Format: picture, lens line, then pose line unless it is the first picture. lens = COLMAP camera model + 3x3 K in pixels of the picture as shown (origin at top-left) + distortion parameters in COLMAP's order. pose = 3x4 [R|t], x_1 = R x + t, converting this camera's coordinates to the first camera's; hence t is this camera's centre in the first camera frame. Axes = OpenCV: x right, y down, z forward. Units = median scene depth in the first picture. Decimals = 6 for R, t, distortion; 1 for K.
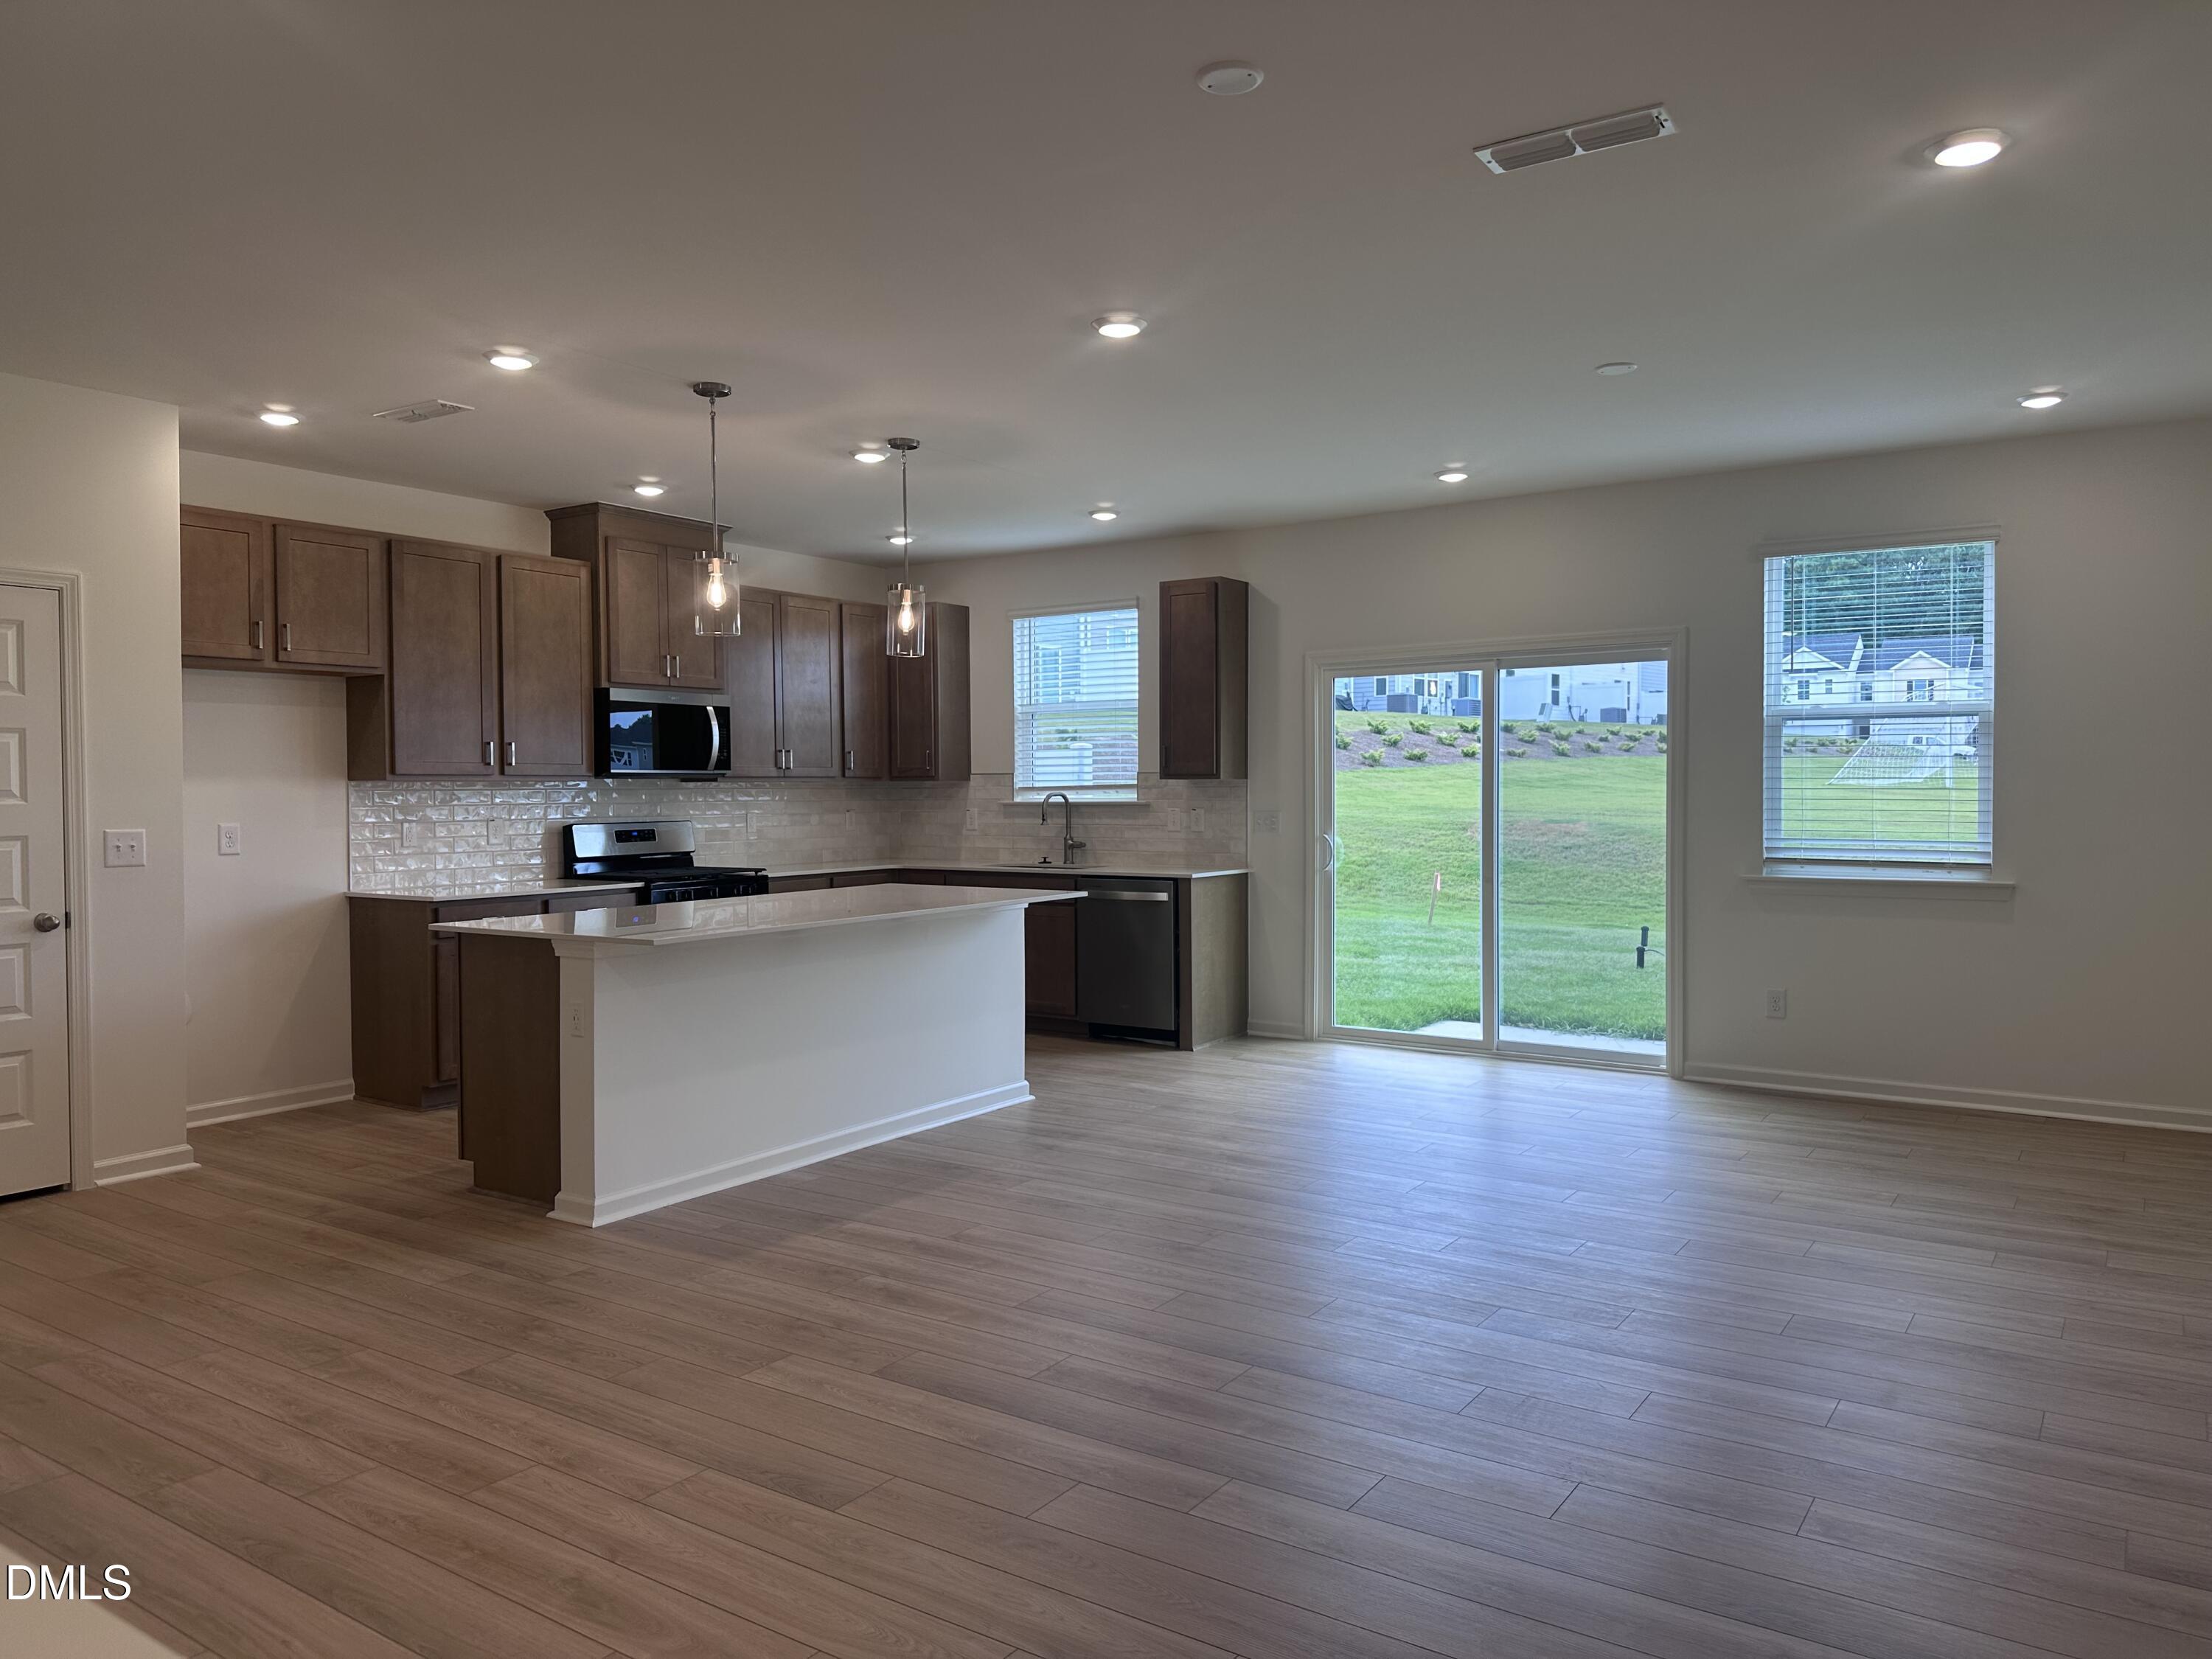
lens RADIAL K [[1558.3, 0, 1103.4], [0, 1558.3, 830.5], [0, 0, 1]] dist [0.004490, -0.023091]
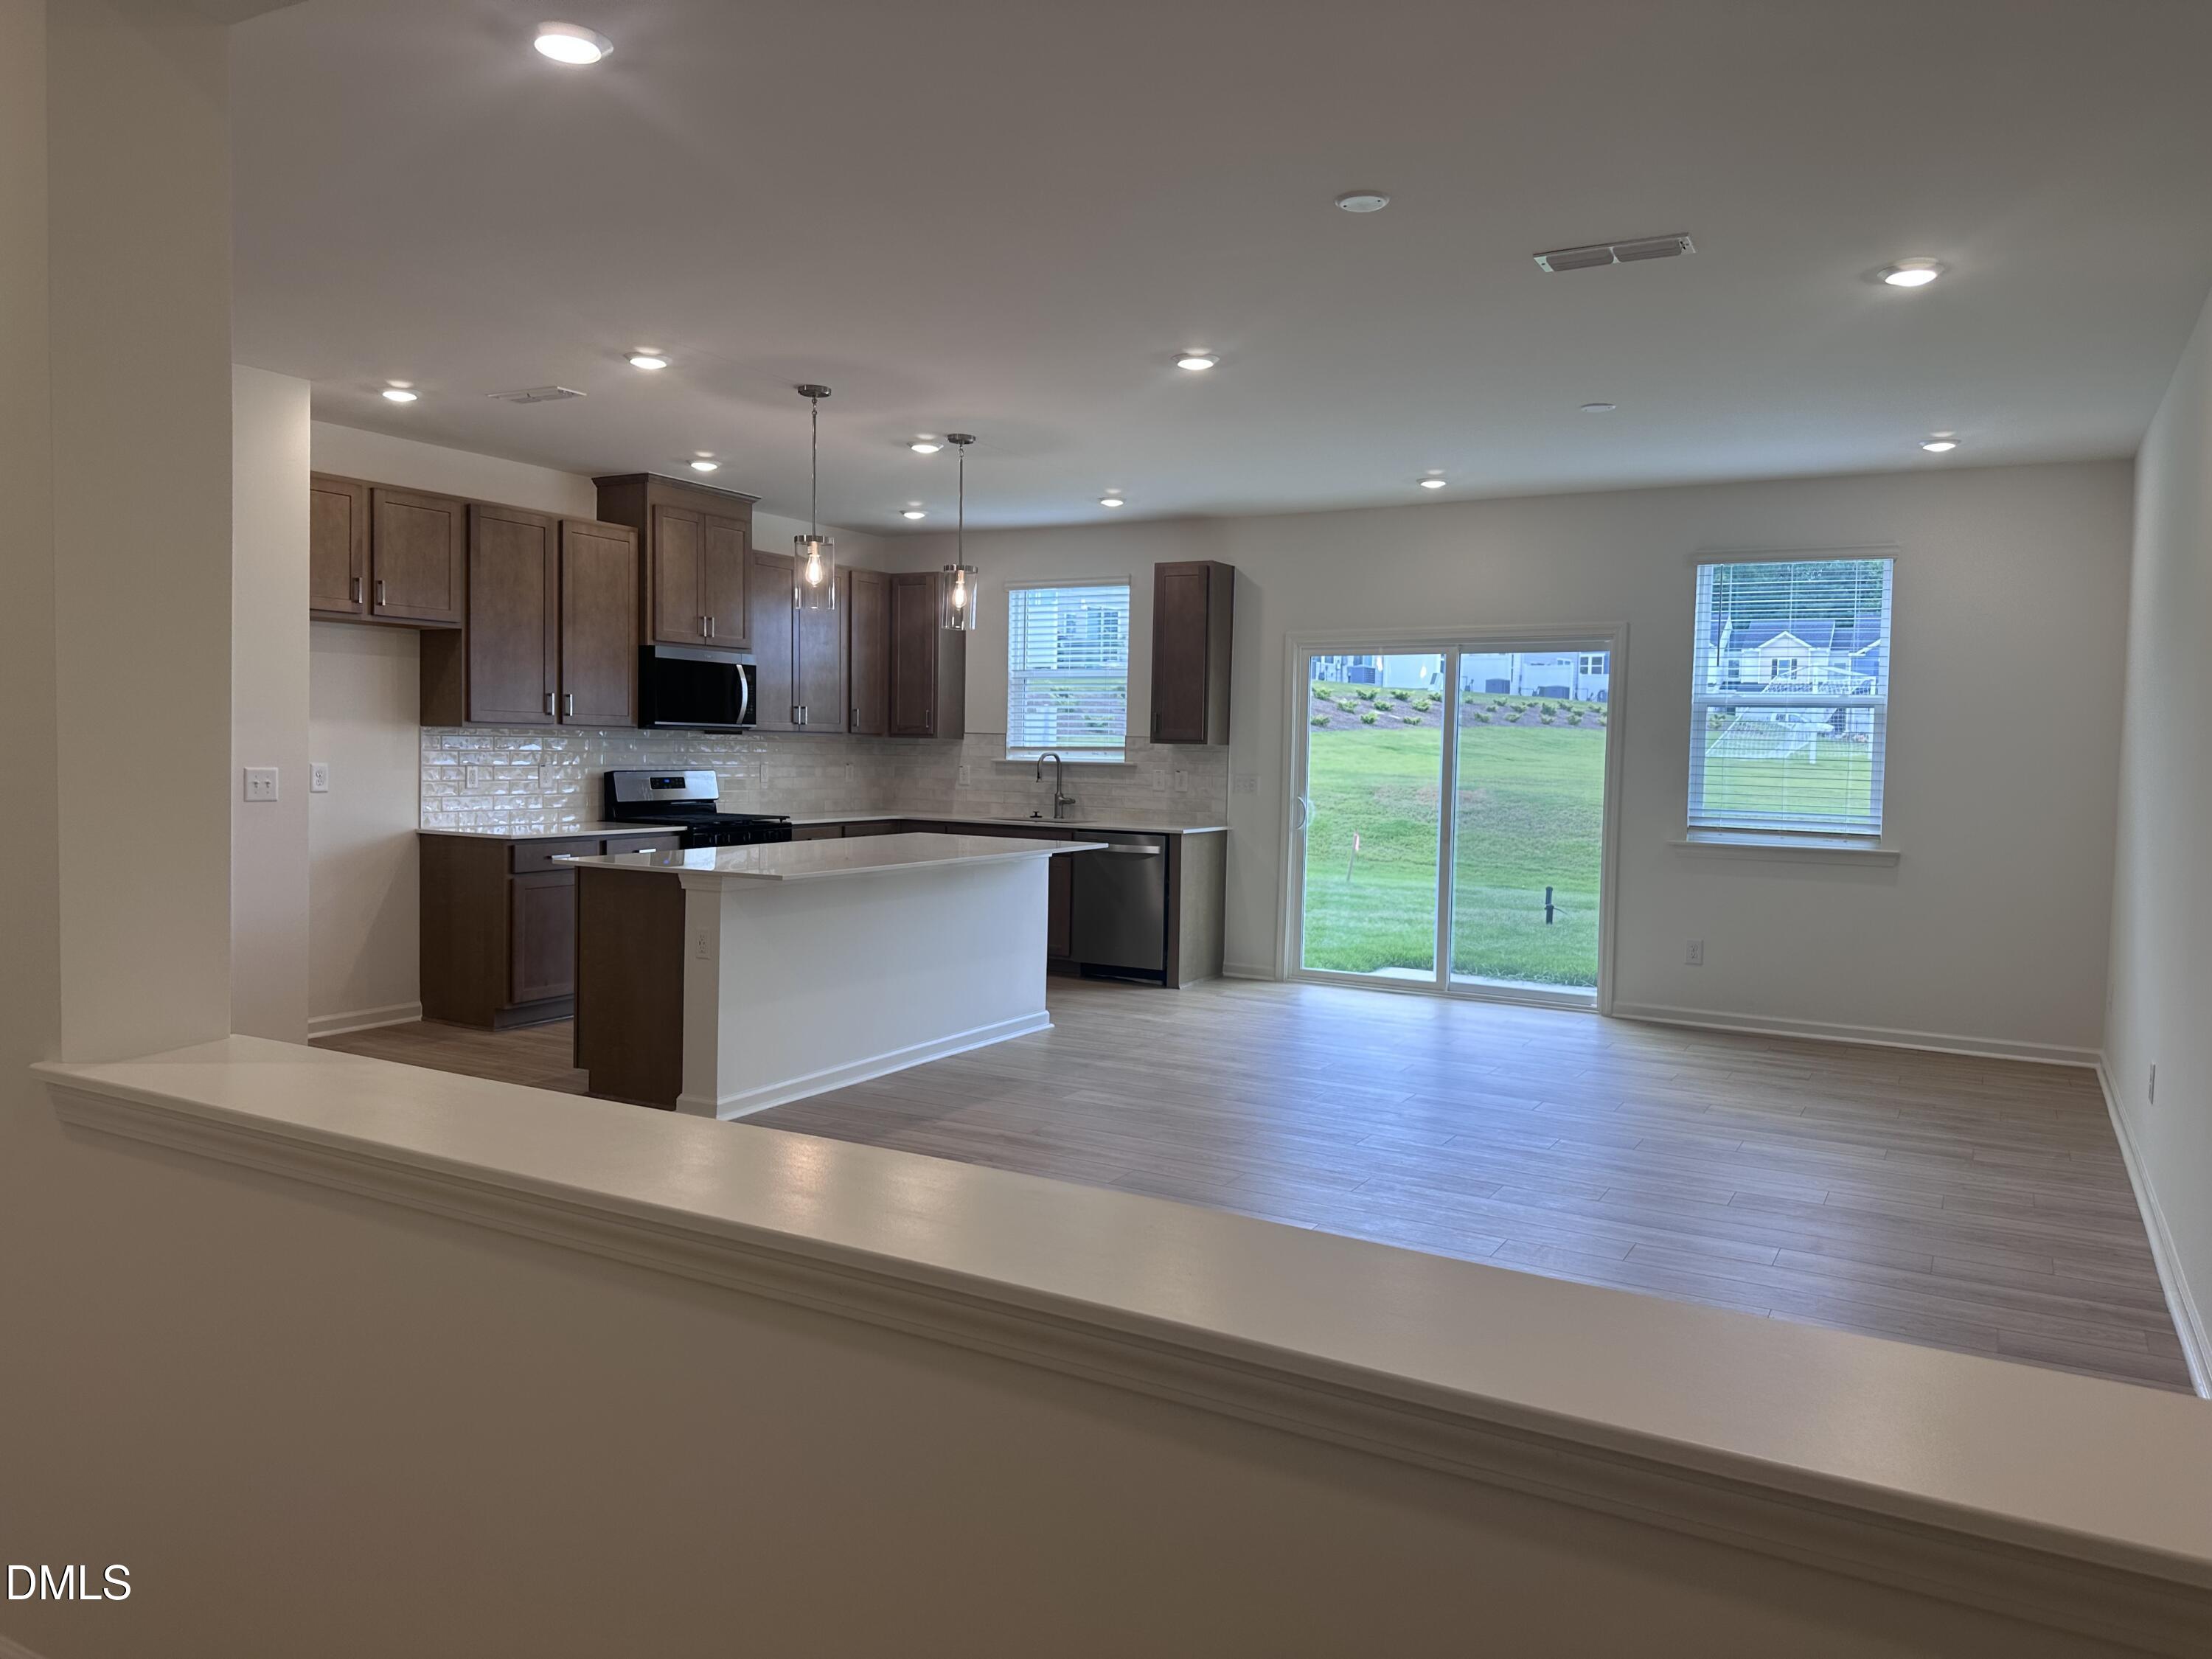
lens RADIAL K [[1558.3, 0, 1105.3], [0, 1558.3, 824.8], [0, 0, 1]] dist [0.004490, -0.023091]
pose [[0.996827, 0.021723, 0.076572, -0.100419], [-0.023569, 0.999451, 0.023288, 0.000133], [-0.076024, -0.025019, 0.996792, -0.123592]]
